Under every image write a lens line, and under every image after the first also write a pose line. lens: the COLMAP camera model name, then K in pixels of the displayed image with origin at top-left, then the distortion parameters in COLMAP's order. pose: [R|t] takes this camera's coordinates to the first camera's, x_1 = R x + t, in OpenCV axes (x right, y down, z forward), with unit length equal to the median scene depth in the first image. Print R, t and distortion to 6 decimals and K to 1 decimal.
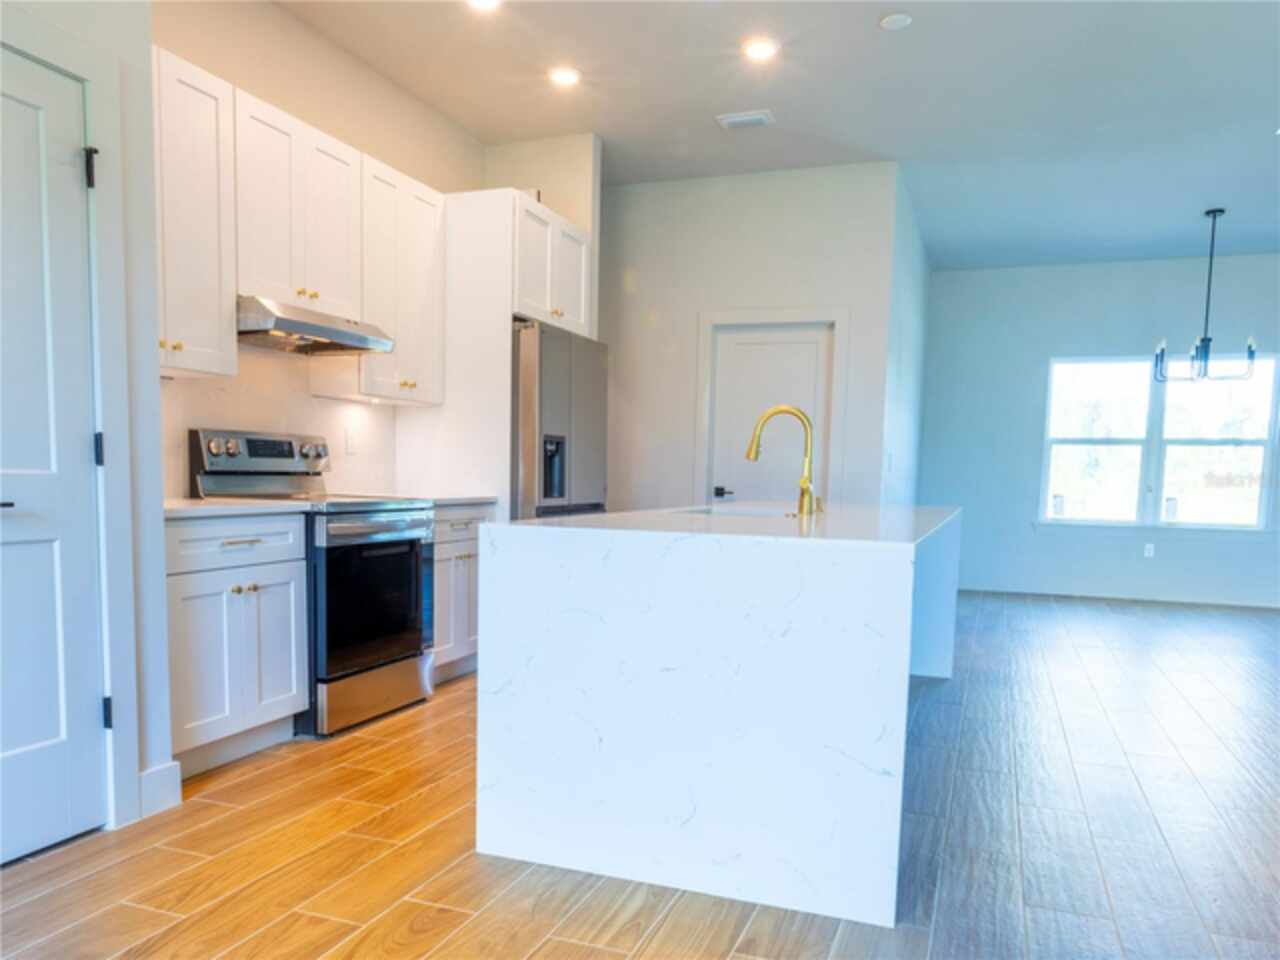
lens RADIAL K [[960.8, 0, 647.8], [0, 960.8, 568.6], [0, 0, 1]] dist [0.003766, -0.003825]
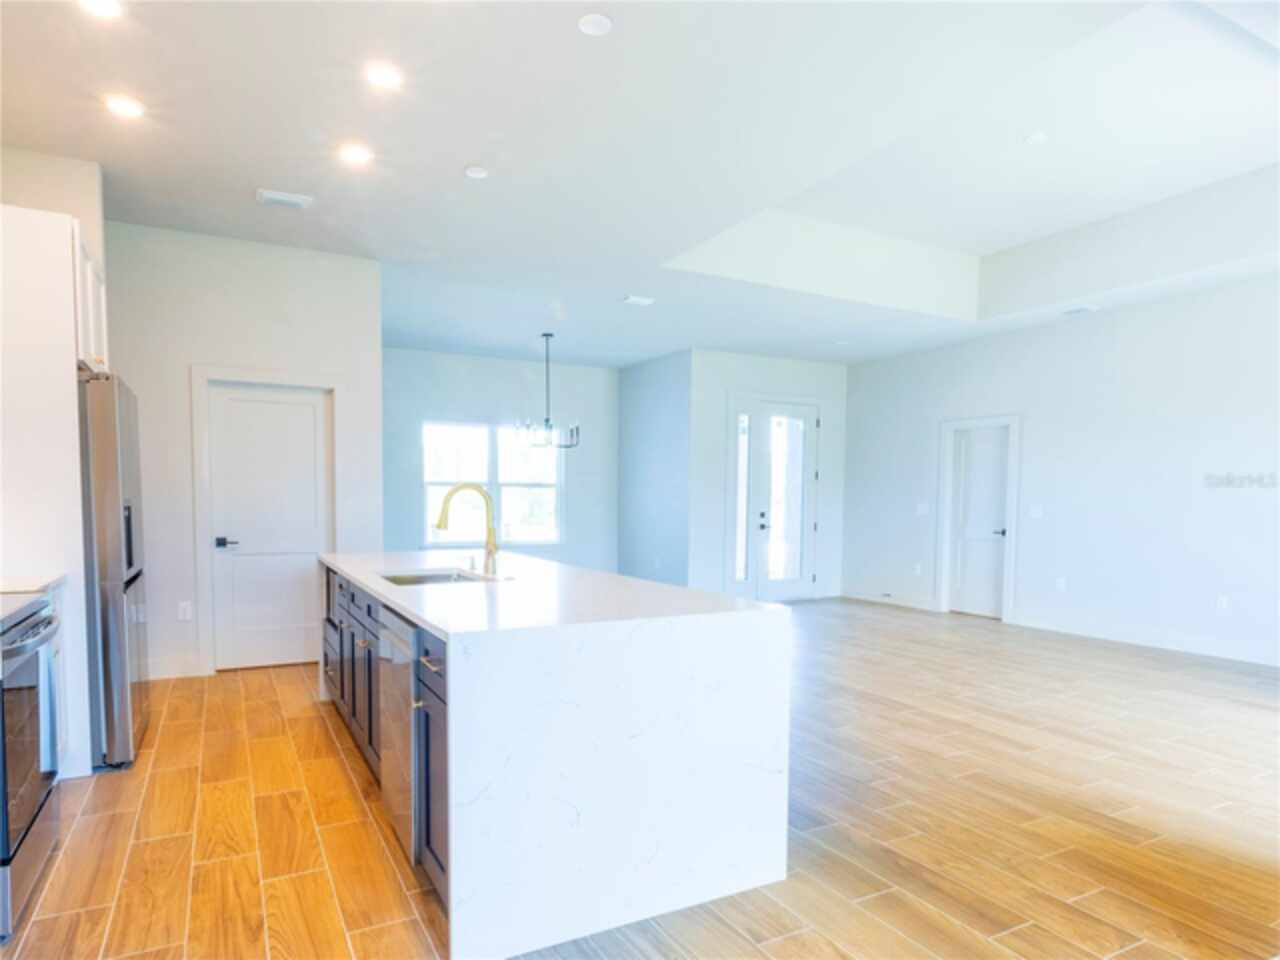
lens RADIAL K [[766.5, 0, 636.0], [0, 766.5, 541.1], [0, 0, 1]] dist [-0.000371, 0.000440]
pose [[0.664877, -0.056897, 0.744783, -0.347646], [0.081351, 0.996679, 0.003517, -0.070264], [-0.742510, 0.058251, 0.667298, 0.192822]]
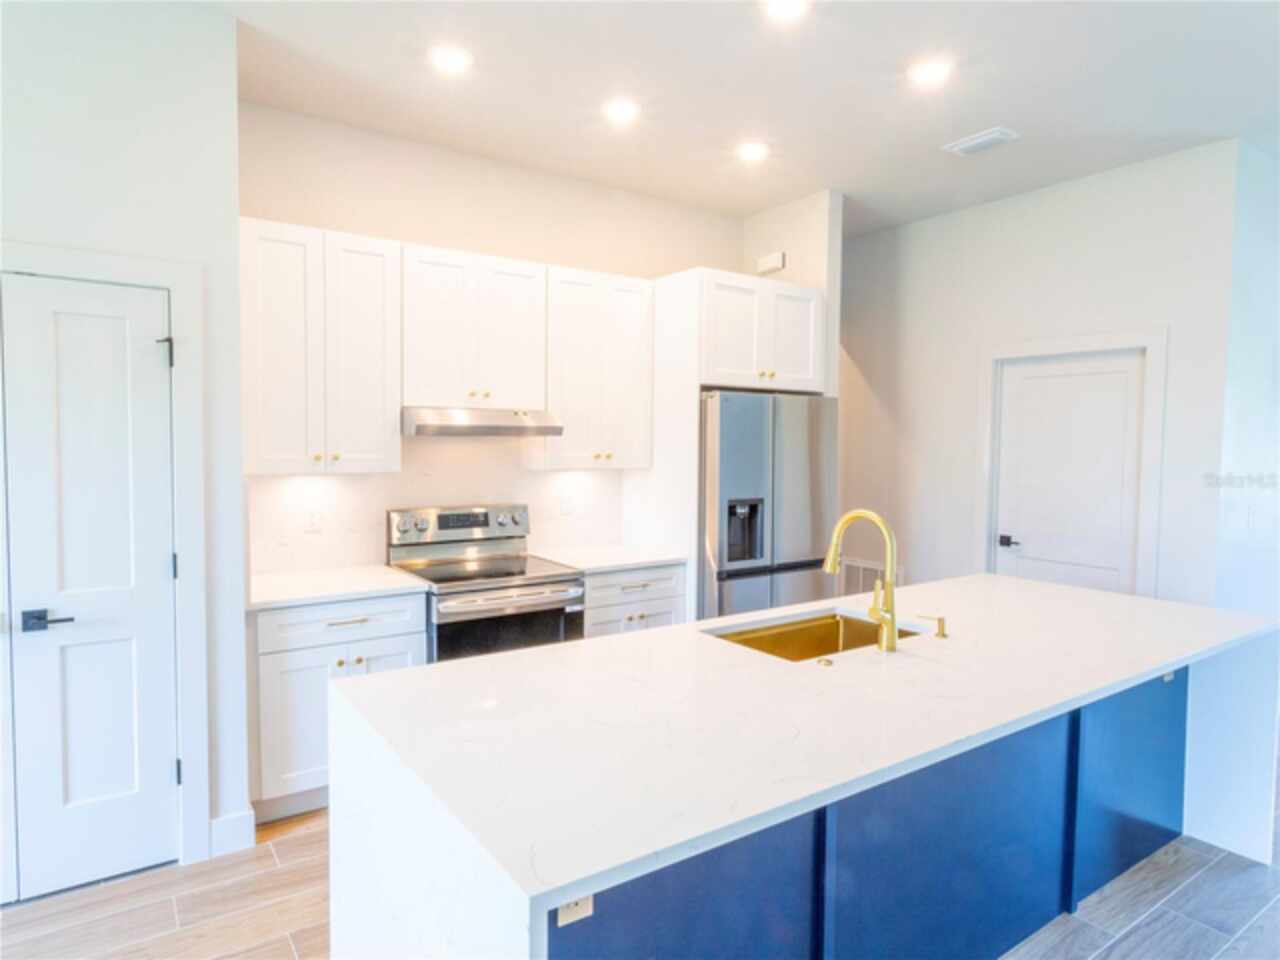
lens RADIAL K [[768.0, 0, 640.0], [0, 768.0, 480.0], [0, 0, 1]] dist [-0.004867, 0.000936]
pose [[0.815965, 0.014948, -0.577908, 0.307083], [-0.047559, 0.998013, -0.041335, -0.132852], [0.576141, 0.061213, 0.815055, 0.310713]]
